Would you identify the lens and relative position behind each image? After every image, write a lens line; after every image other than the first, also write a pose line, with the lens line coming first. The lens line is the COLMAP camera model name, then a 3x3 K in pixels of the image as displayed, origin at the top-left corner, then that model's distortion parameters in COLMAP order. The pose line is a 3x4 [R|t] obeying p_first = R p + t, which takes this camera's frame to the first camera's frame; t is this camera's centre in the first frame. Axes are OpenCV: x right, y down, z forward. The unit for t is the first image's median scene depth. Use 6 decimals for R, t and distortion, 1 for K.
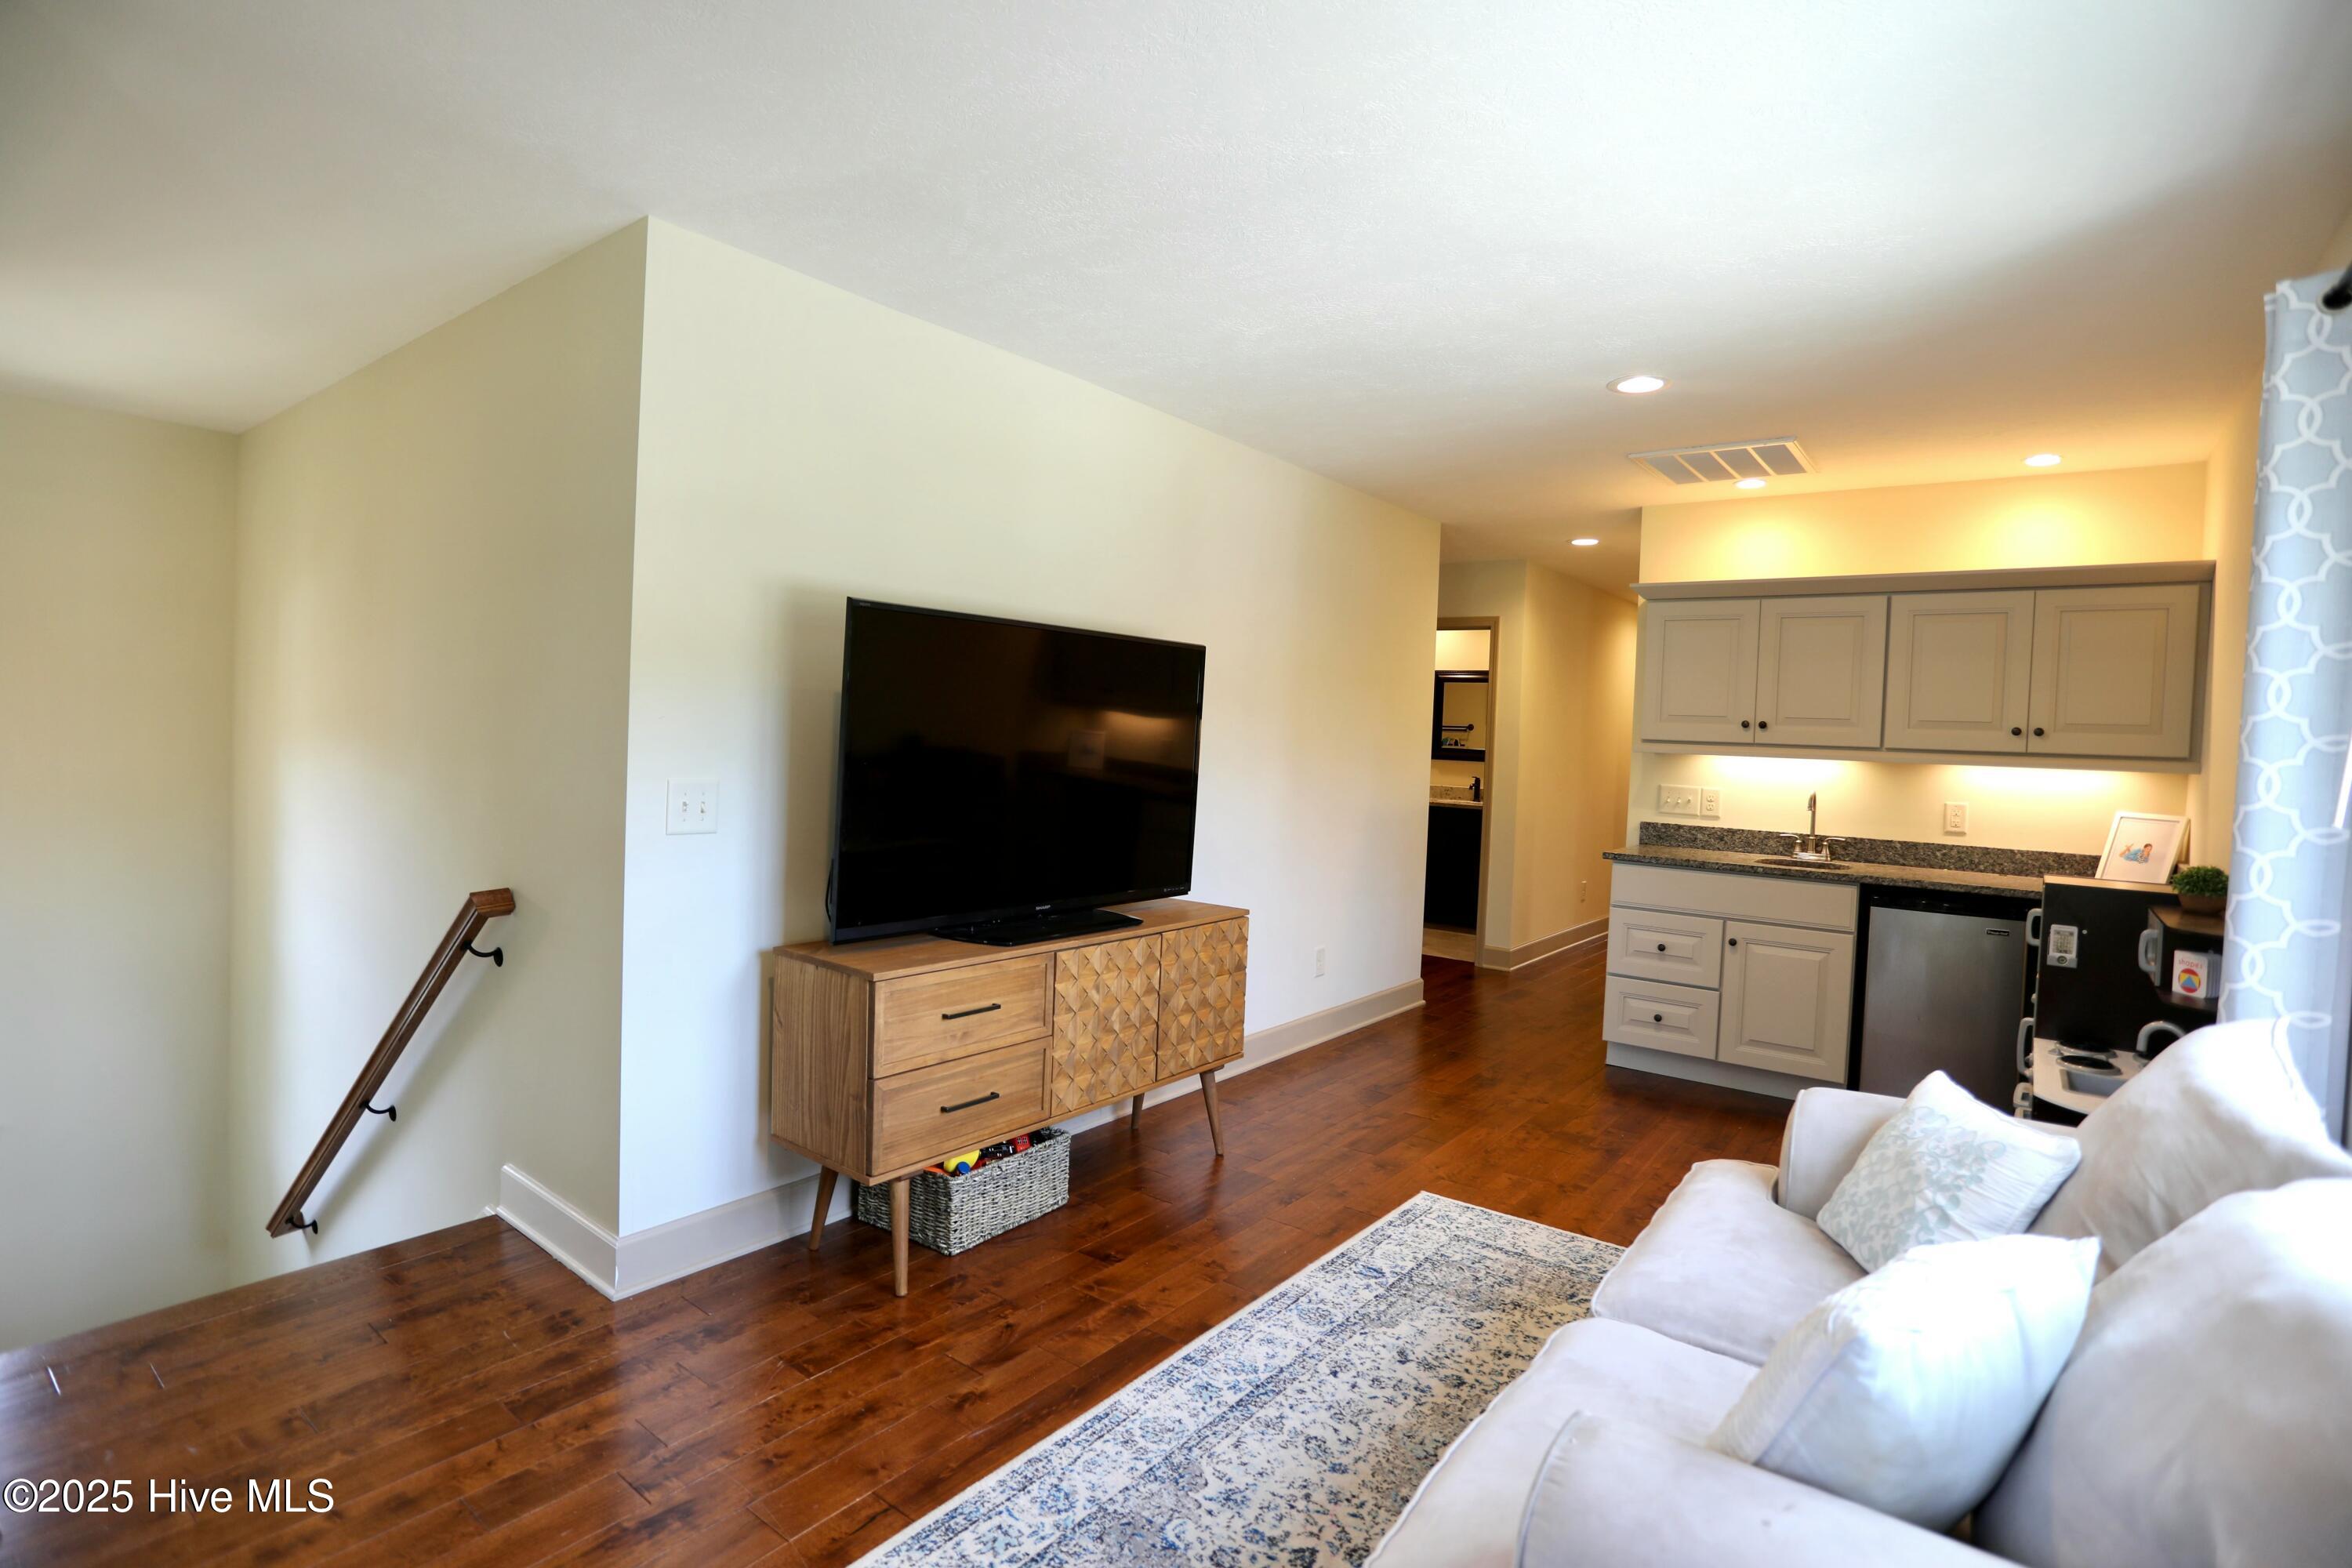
lens RADIAL K [[1138.6, 0, 1173.3], [0, 1138.6, 765.4], [0, 0, 1]] dist [-0.059493, 0.020433]
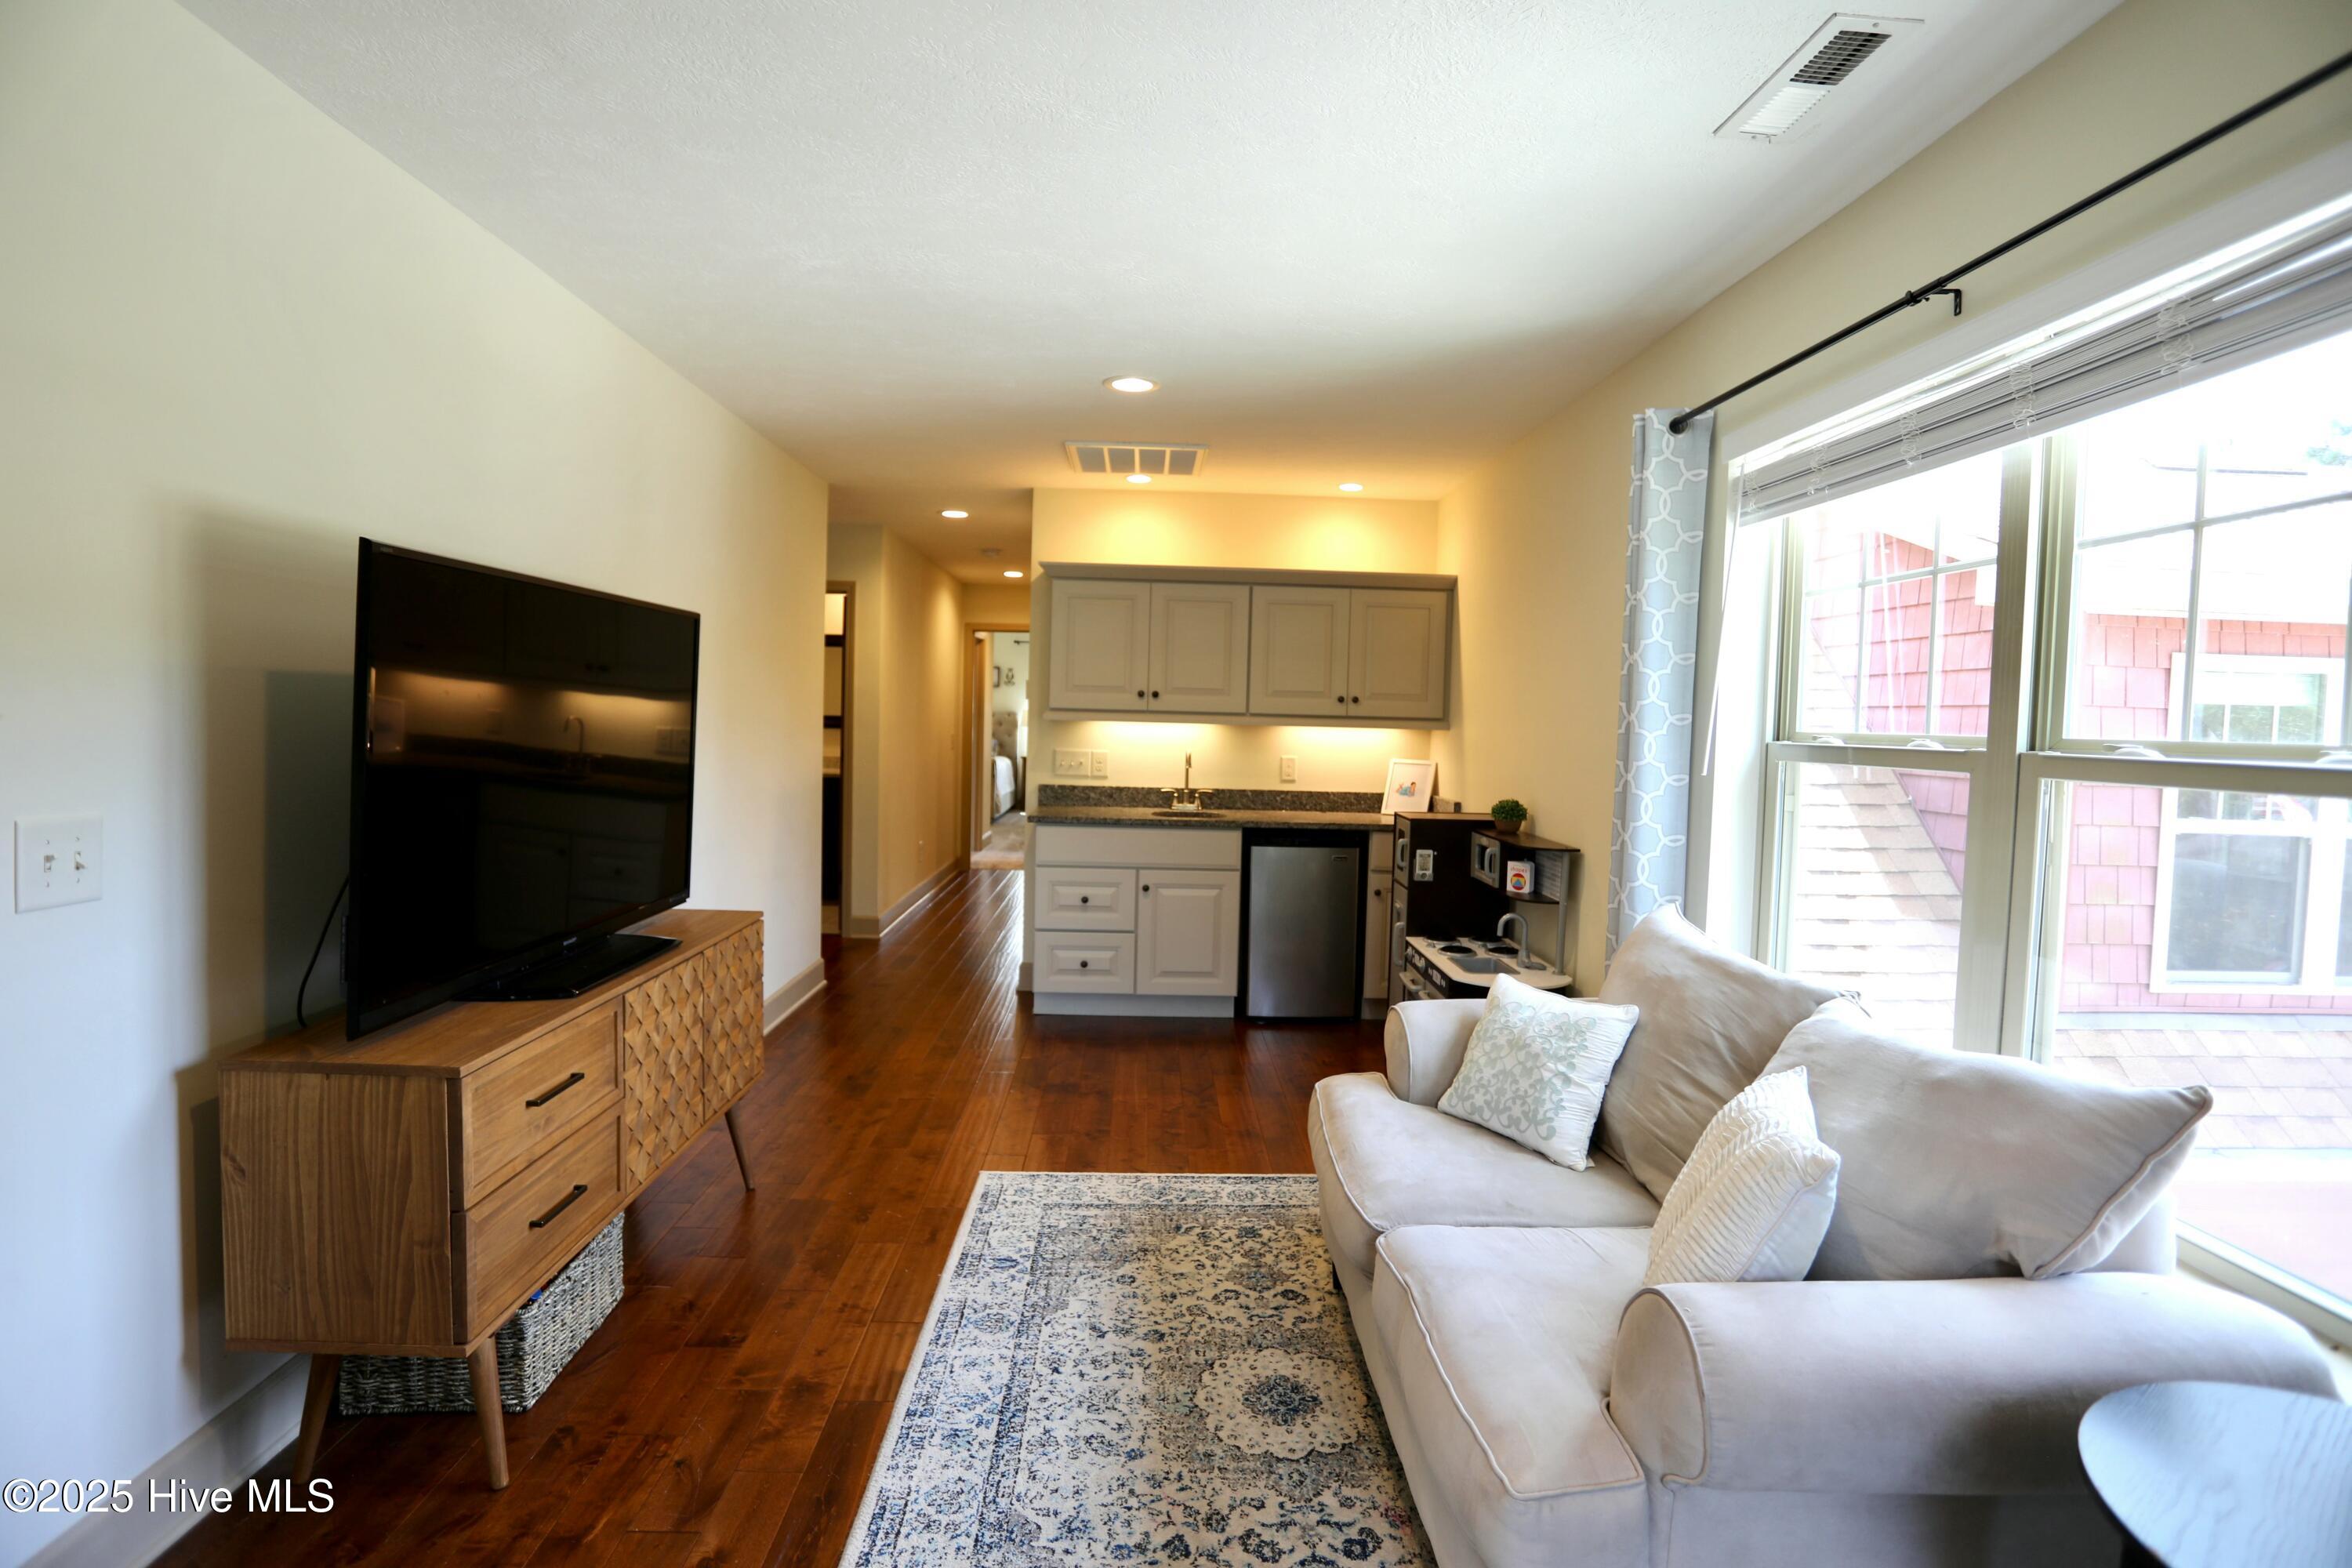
lens RADIAL K [[1138.6, 0, 1199.4], [0, 1138.6, 761.6], [0, 0, 1]] dist [-0.059493, 0.020433]
pose [[0.770241, -0.042033, 0.636367, -0.280222], [0.019613, 0.998915, 0.042241, -0.025276], [-0.637452, -0.020054, 0.770229, 0.129711]]
